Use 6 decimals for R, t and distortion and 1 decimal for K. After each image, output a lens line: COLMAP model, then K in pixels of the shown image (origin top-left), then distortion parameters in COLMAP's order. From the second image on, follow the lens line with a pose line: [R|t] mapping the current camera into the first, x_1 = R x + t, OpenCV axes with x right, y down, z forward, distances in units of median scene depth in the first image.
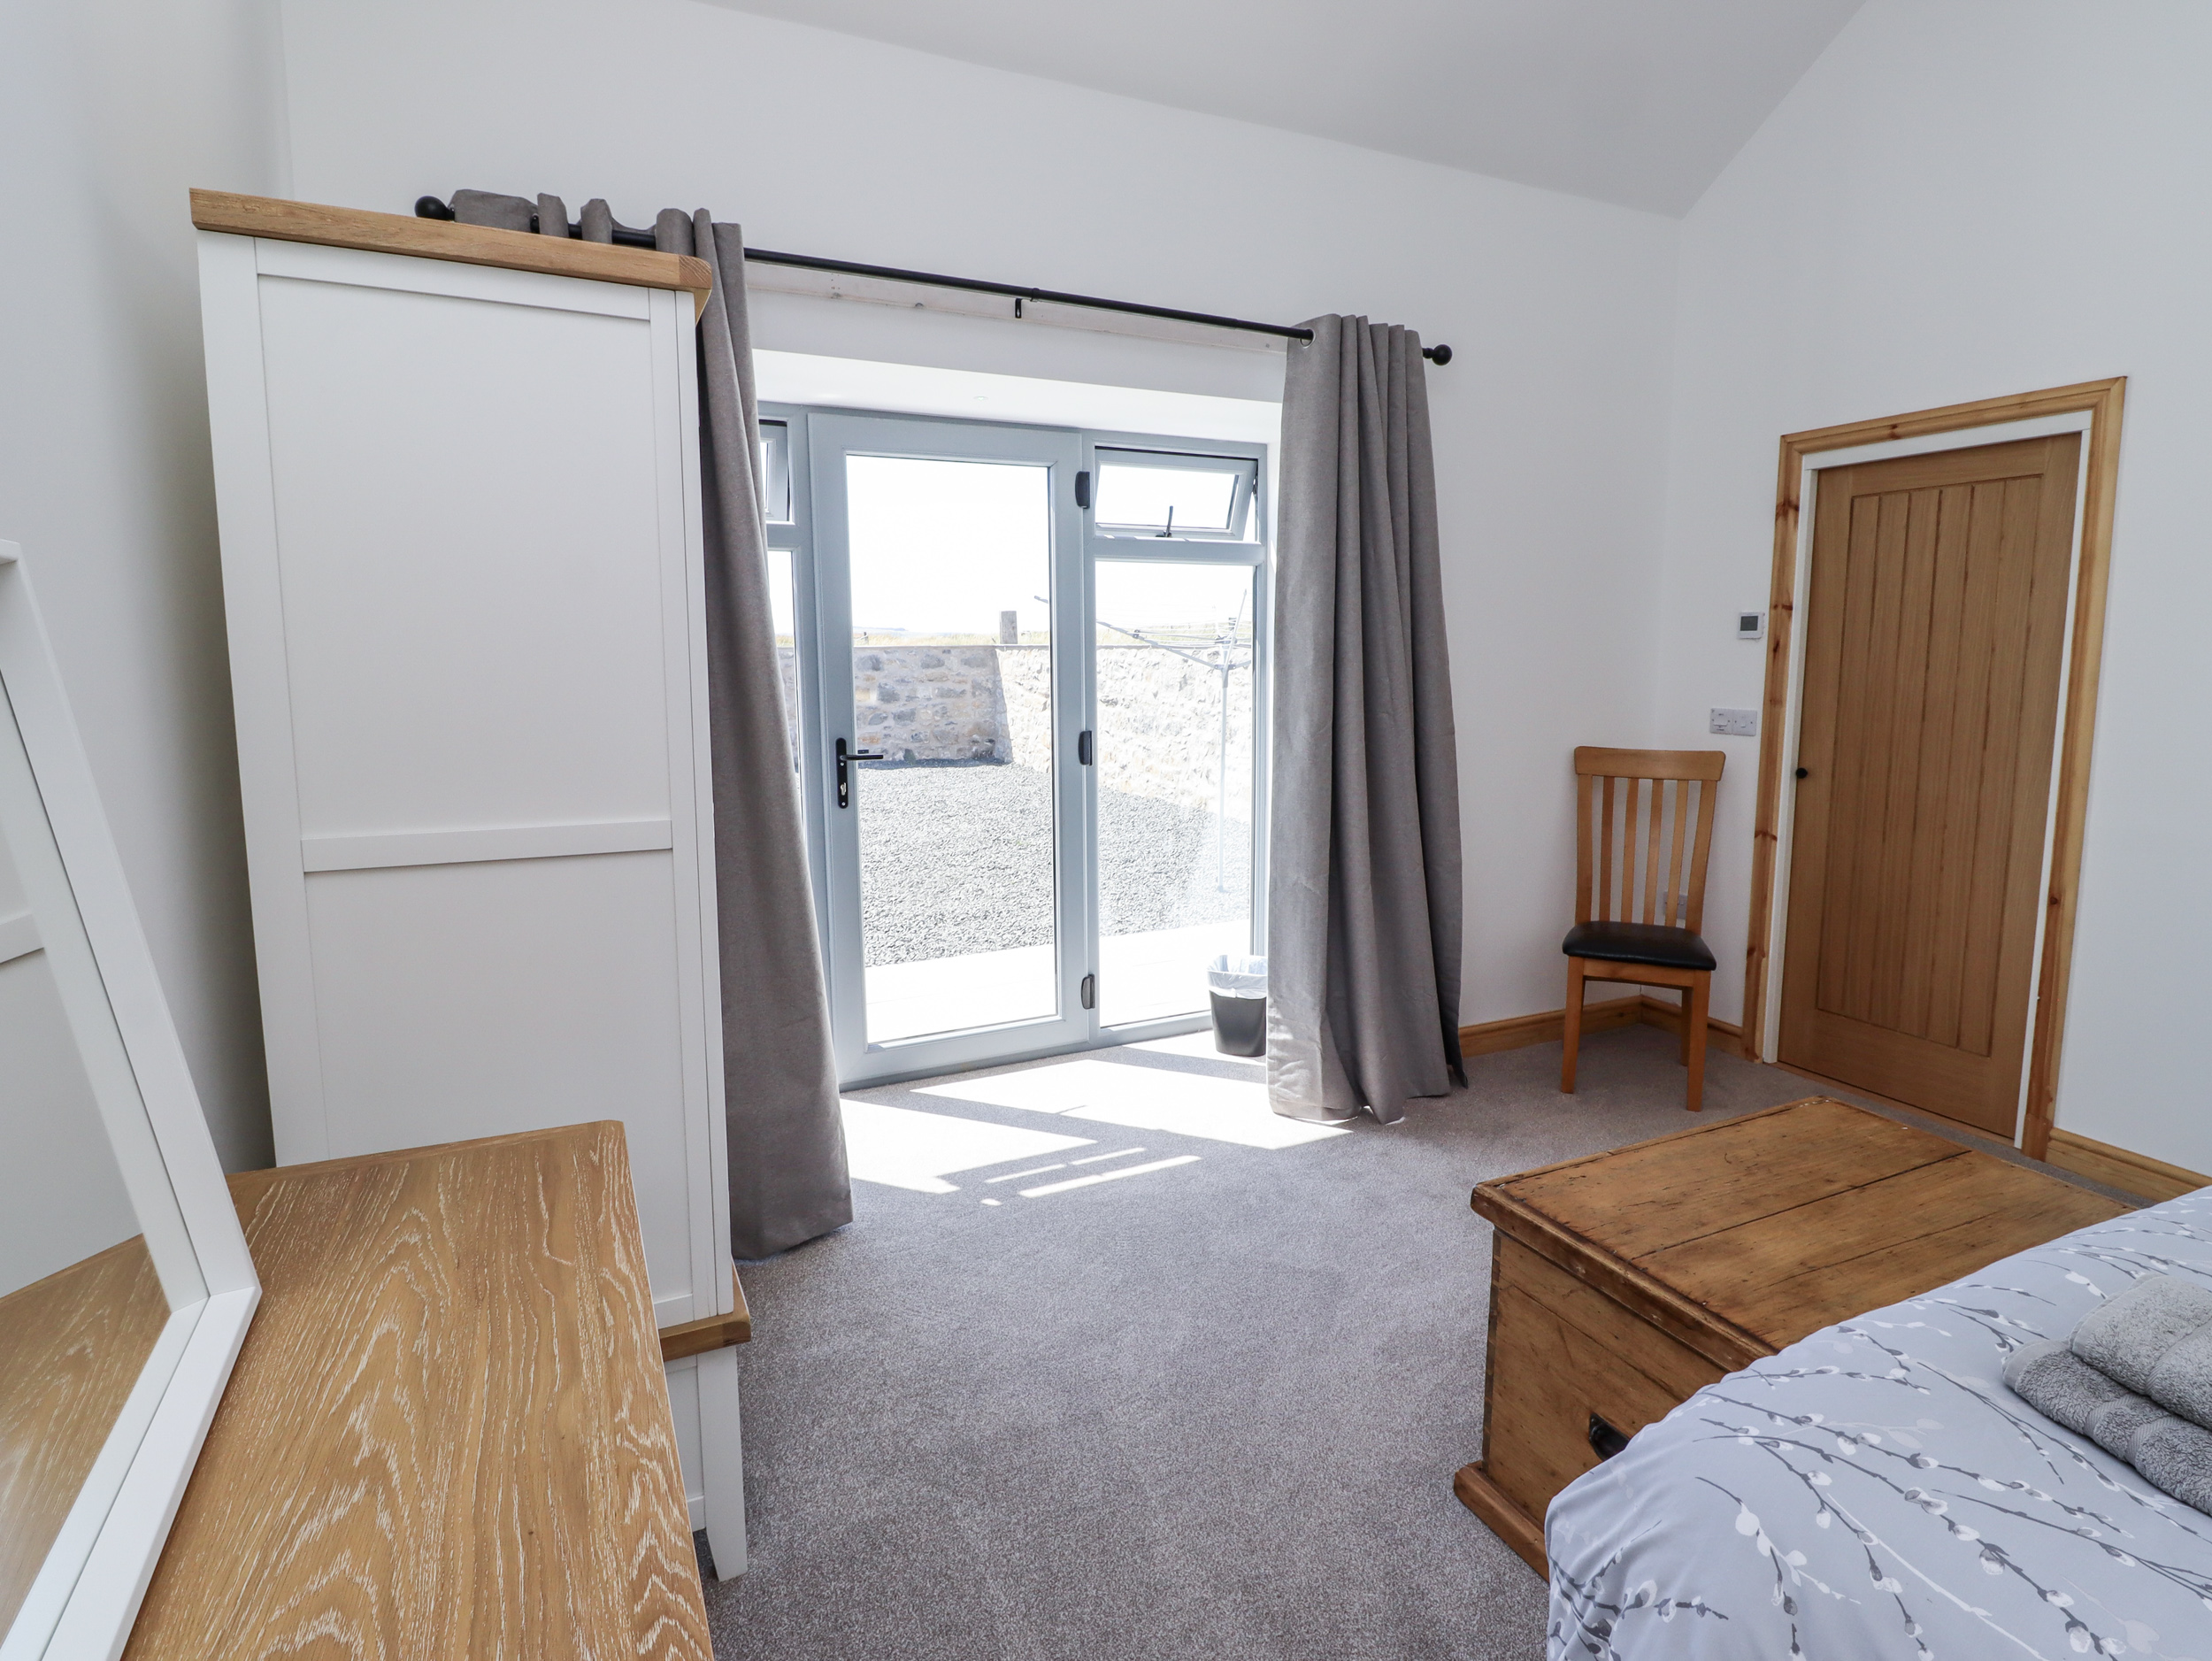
lens RADIAL K [[1161.1, 0, 1091.1], [0, 1161.1, 811.4], [0, 0, 1]] dist [-0.004630, -0.010251]
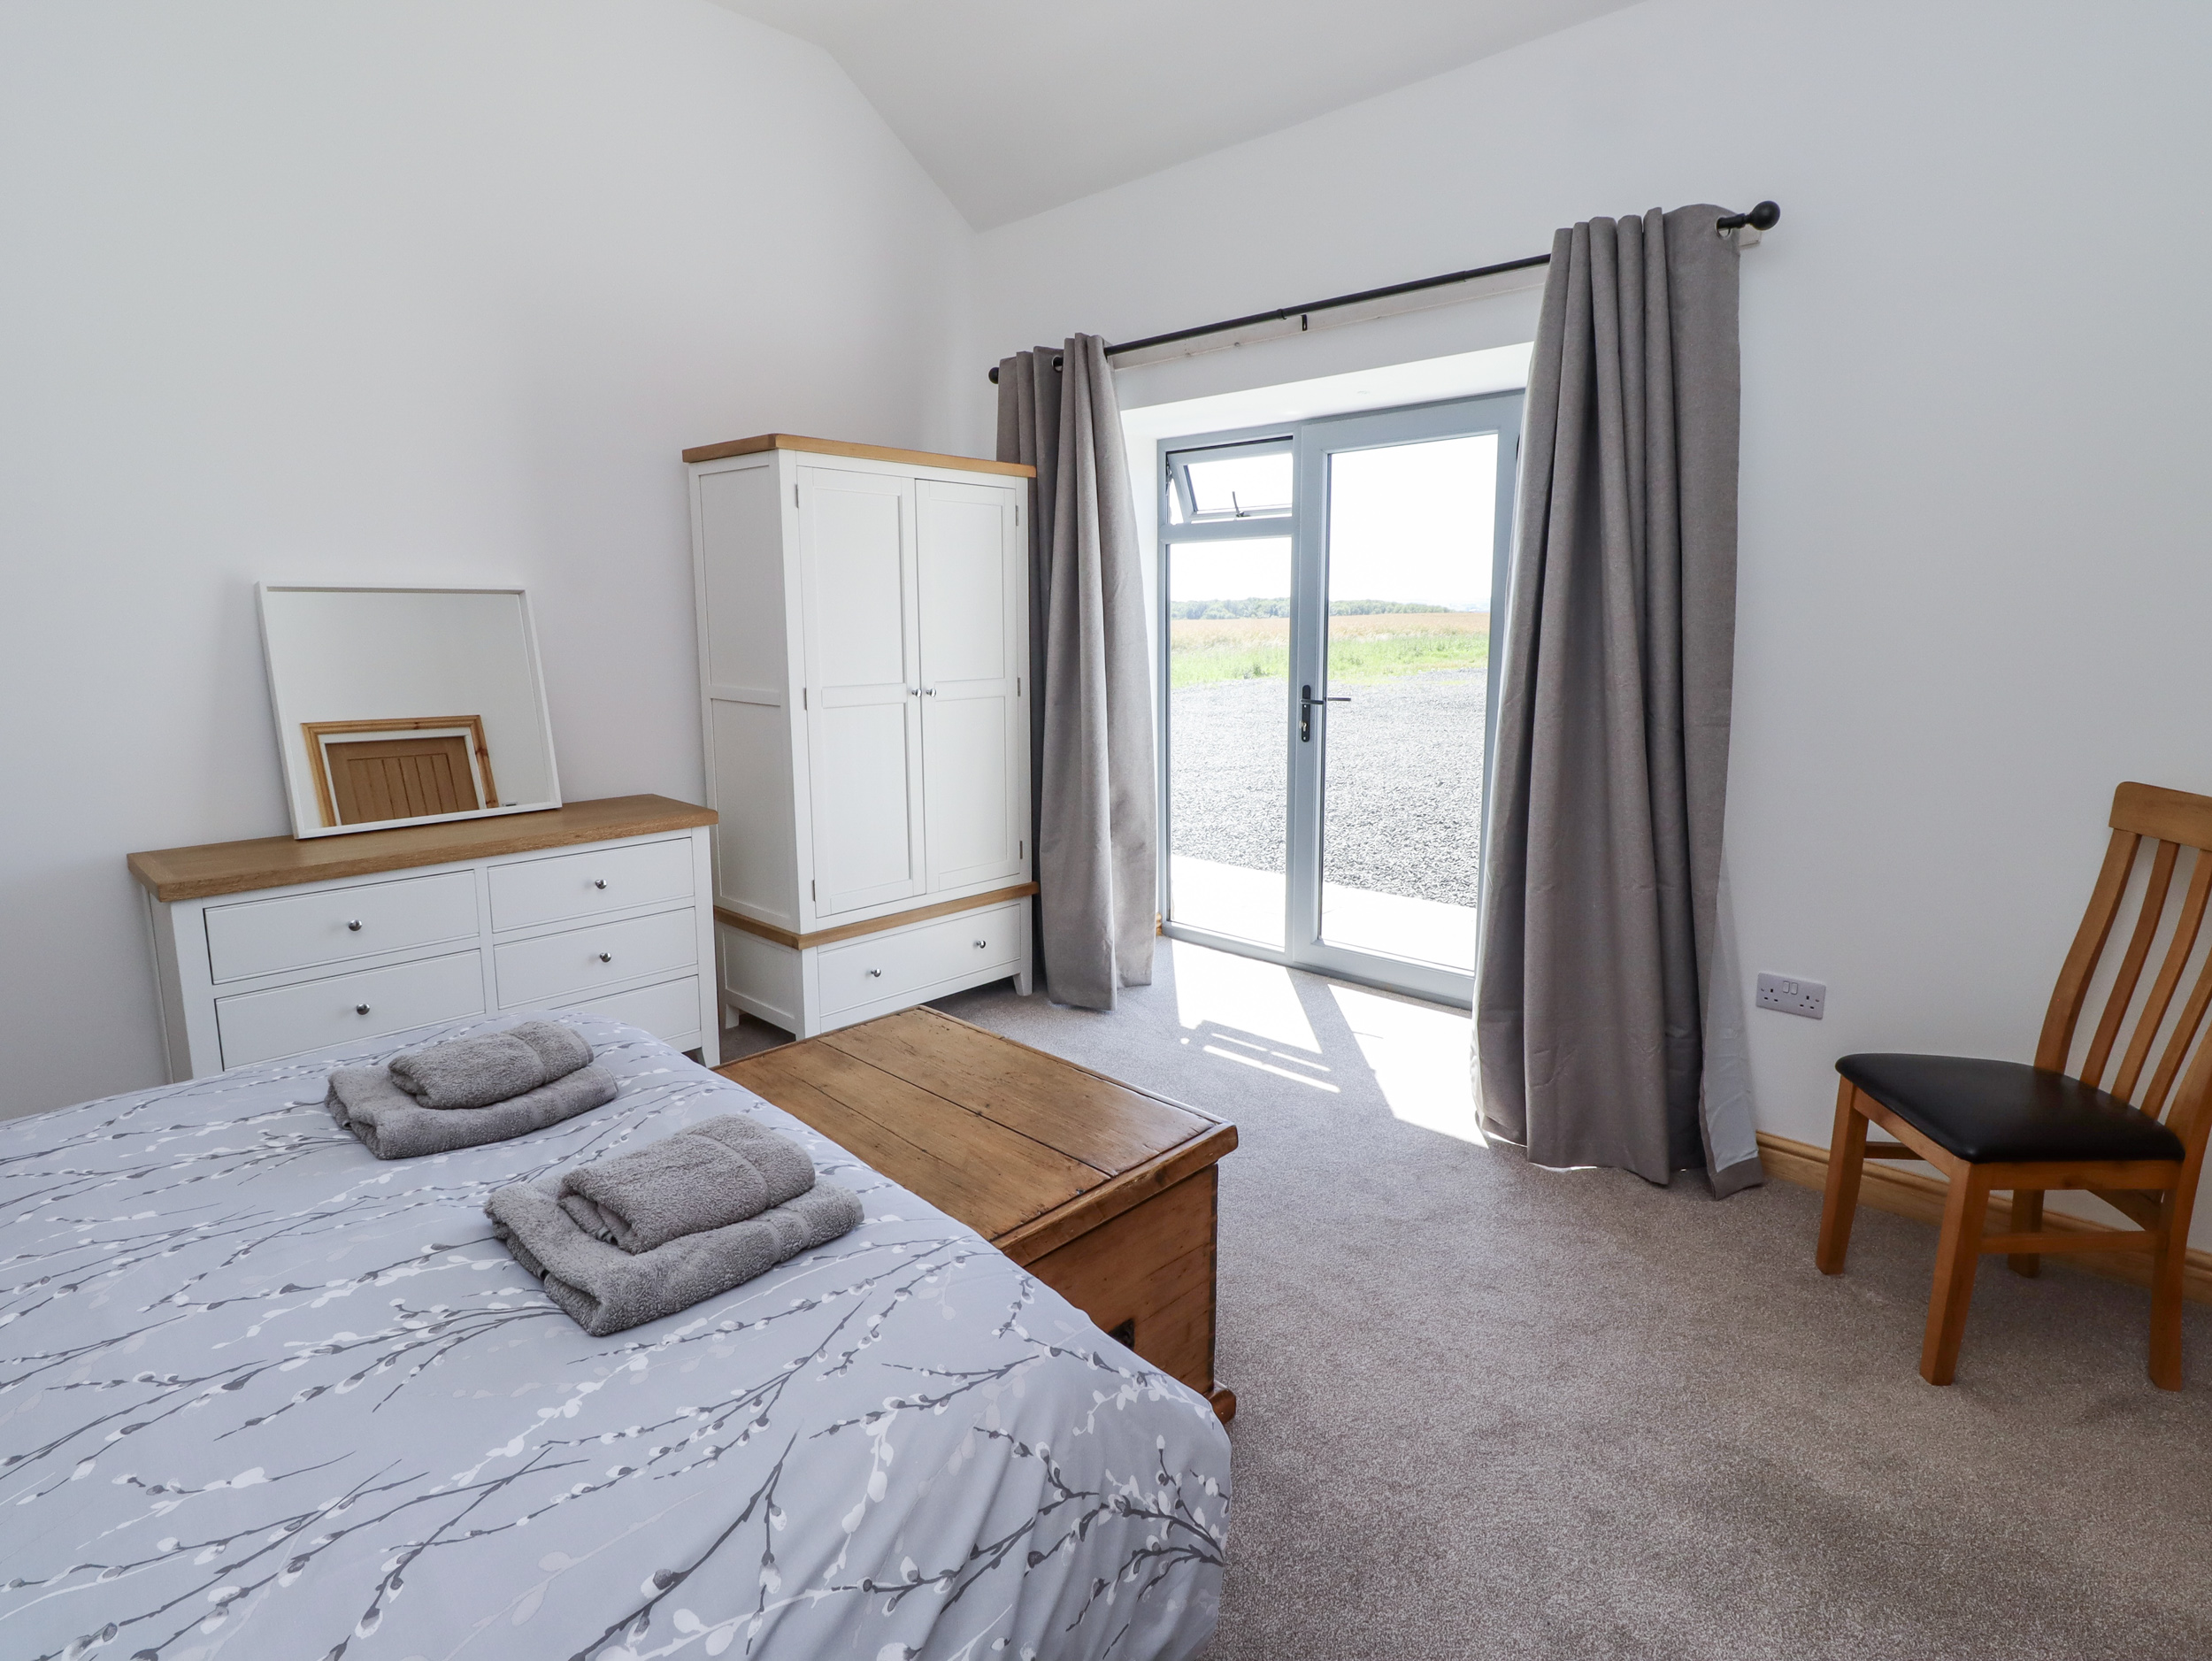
lens RADIAL K [[1161.1, 0, 1110.1], [0, 1161.1, 828.3], [0, 0, 1]] dist [-0.004630, -0.010251]
pose [[0.351585, 0.173131, -0.920007, 0.946992], [-0.118671, 0.983065, 0.139647, -0.066099], [0.928604, 0.060080, 0.366176, 0.384535]]
